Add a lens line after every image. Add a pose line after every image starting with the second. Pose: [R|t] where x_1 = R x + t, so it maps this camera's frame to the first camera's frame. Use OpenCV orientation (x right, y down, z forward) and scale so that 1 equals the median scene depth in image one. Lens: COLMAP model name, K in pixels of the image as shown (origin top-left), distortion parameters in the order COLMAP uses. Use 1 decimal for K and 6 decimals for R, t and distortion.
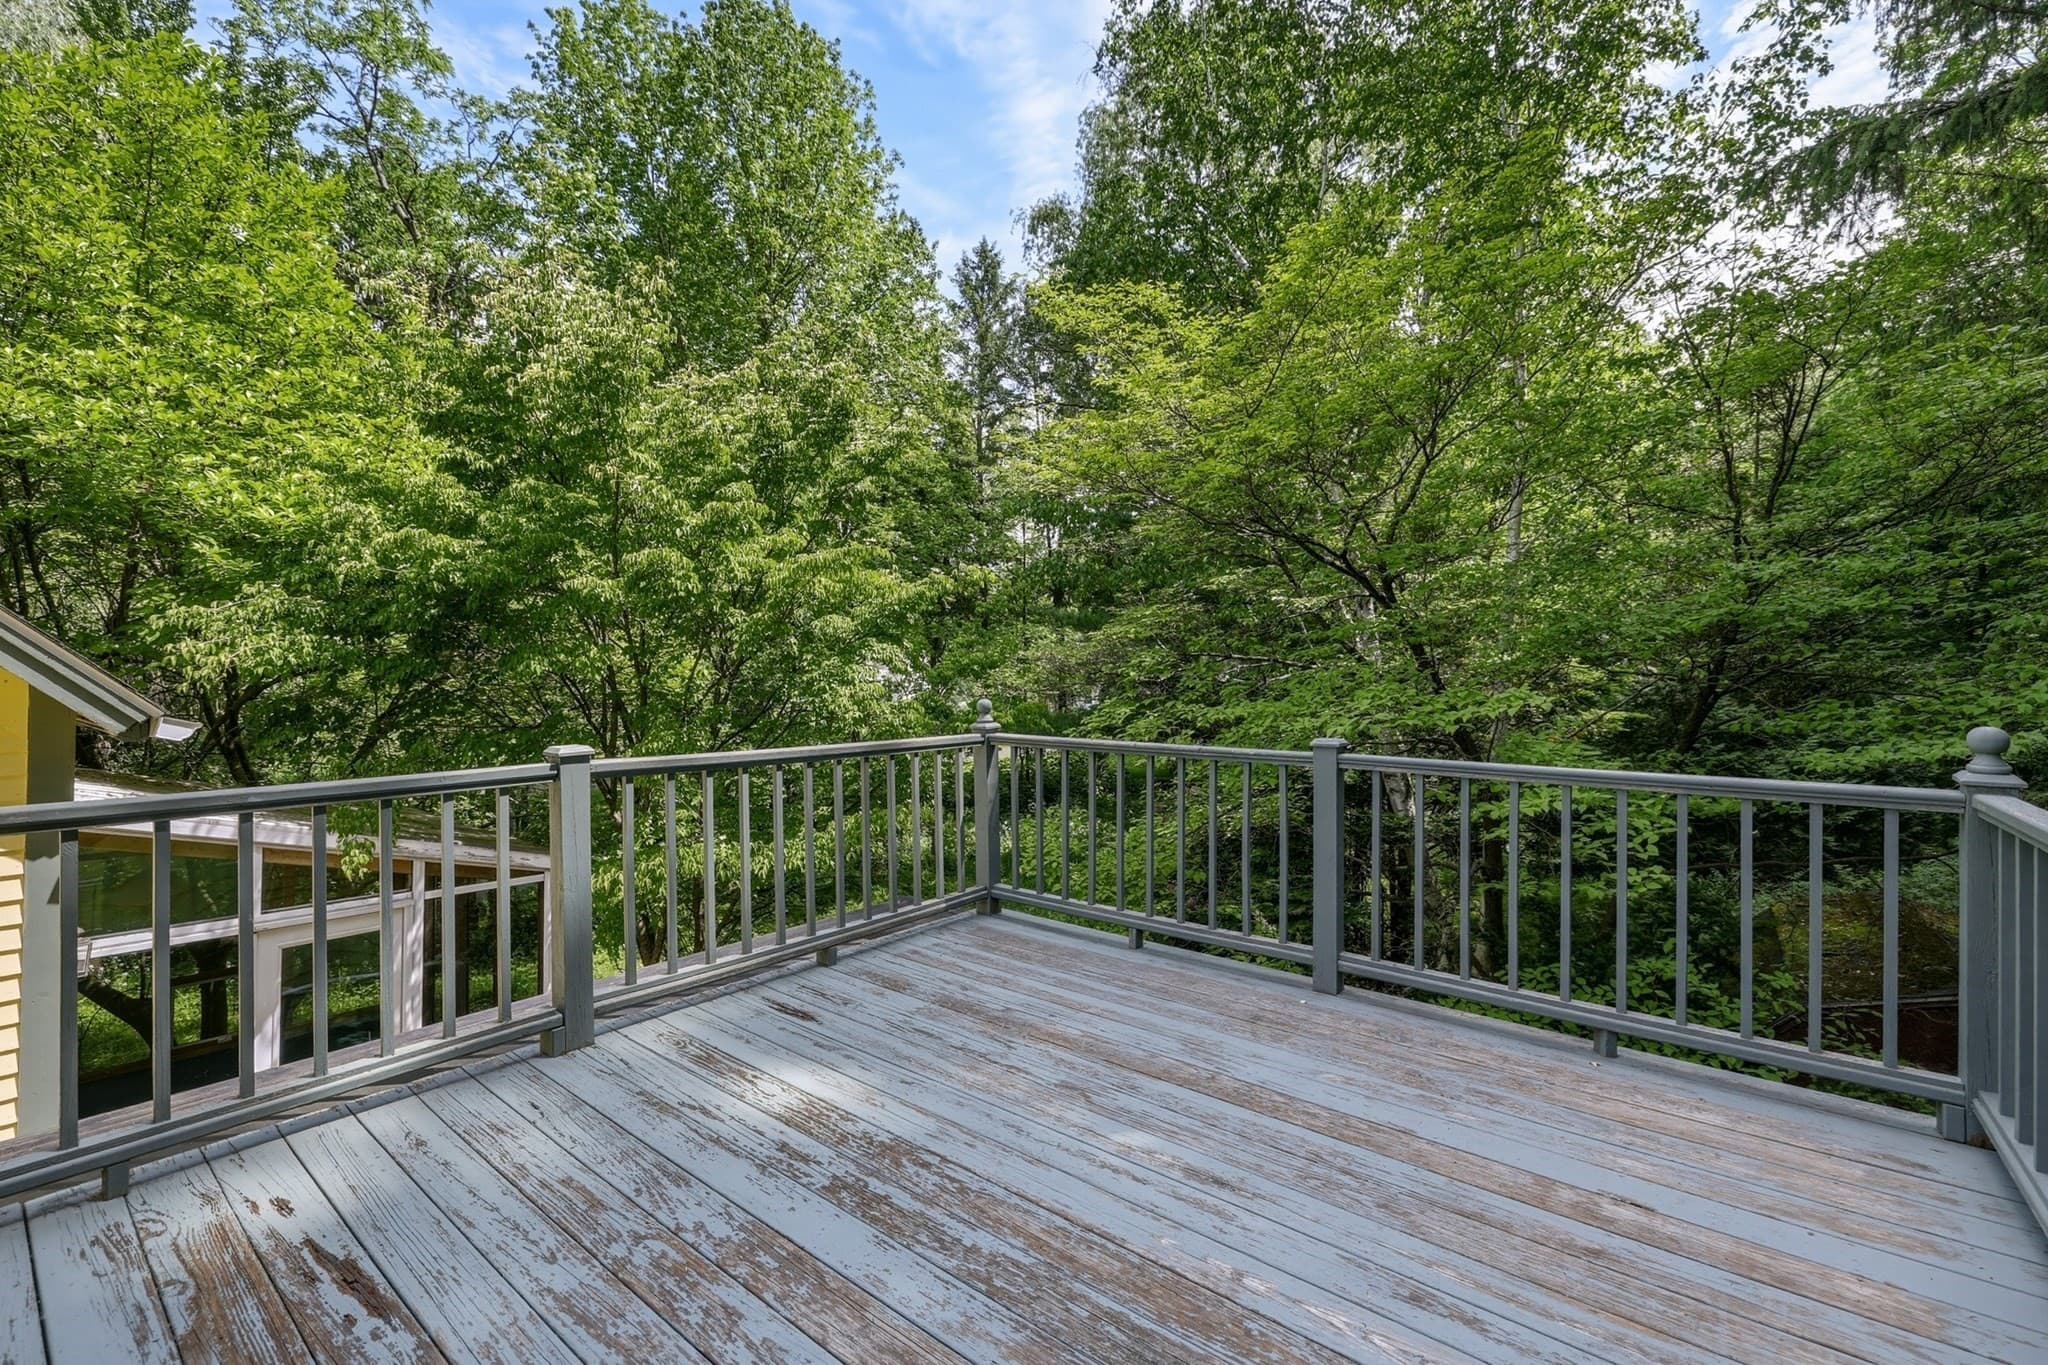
lens RADIAL K [[873.4, 0, 1025.2], [0, 873.4, 668.4], [0, 0, 1]] dist [0.000479, -0.000100]
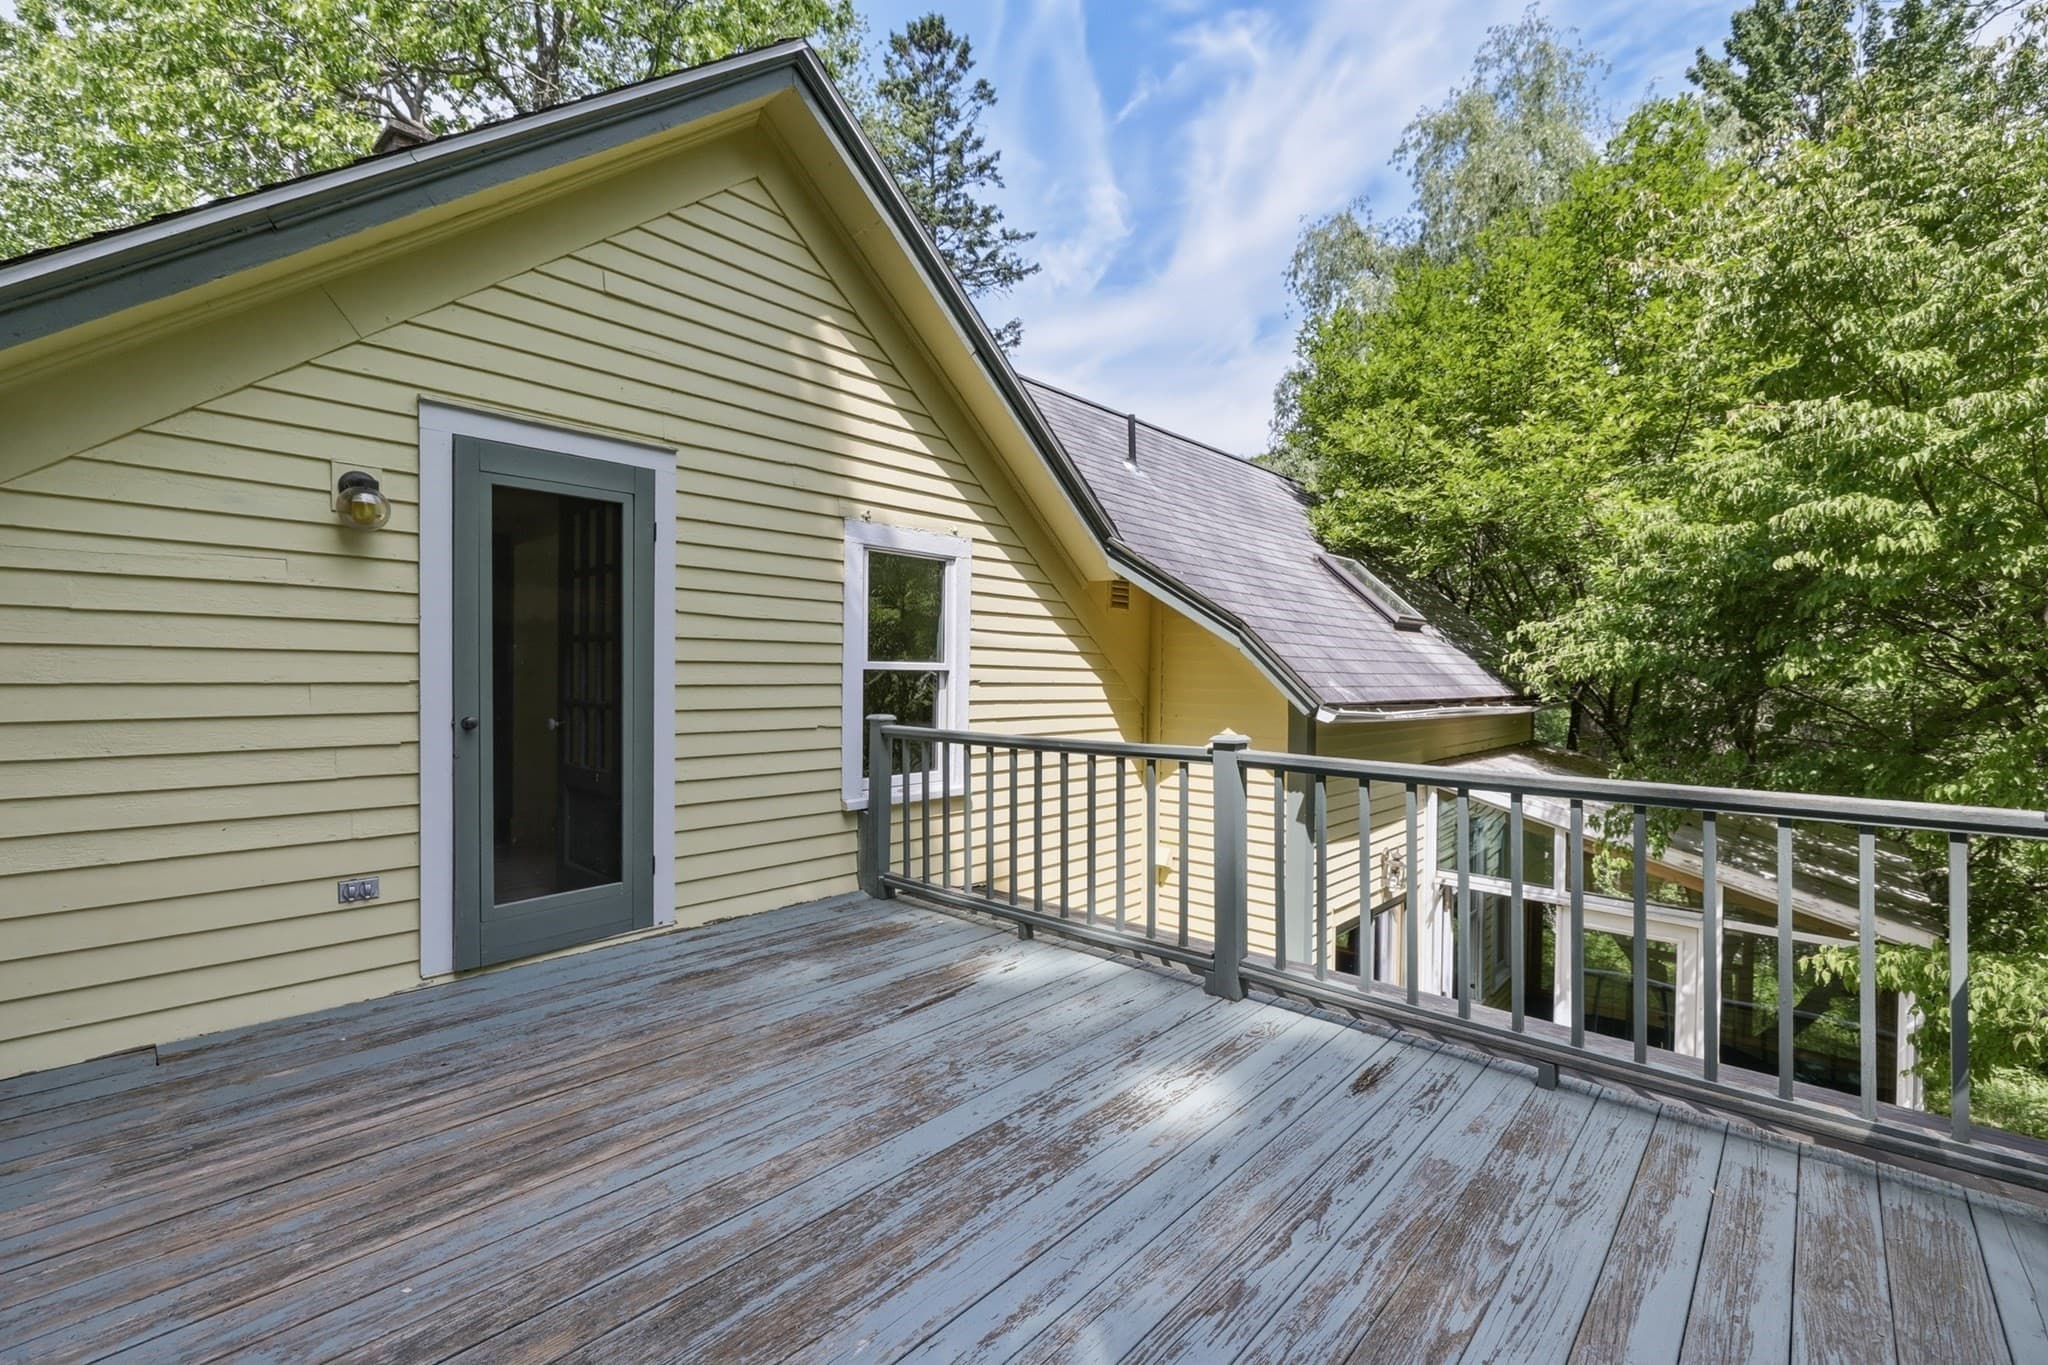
lens RADIAL K [[873.4, 0, 1026.0], [0, 873.4, 688.7], [0, 0, 1]] dist [0.000479, -0.000100]
pose [[-0.060323, 0.015903, -0.998052, 0.549036], [-0.000705, 0.999872, 0.015975, 0.004788], [0.998179, 0.001667, -0.060304, 0.673117]]
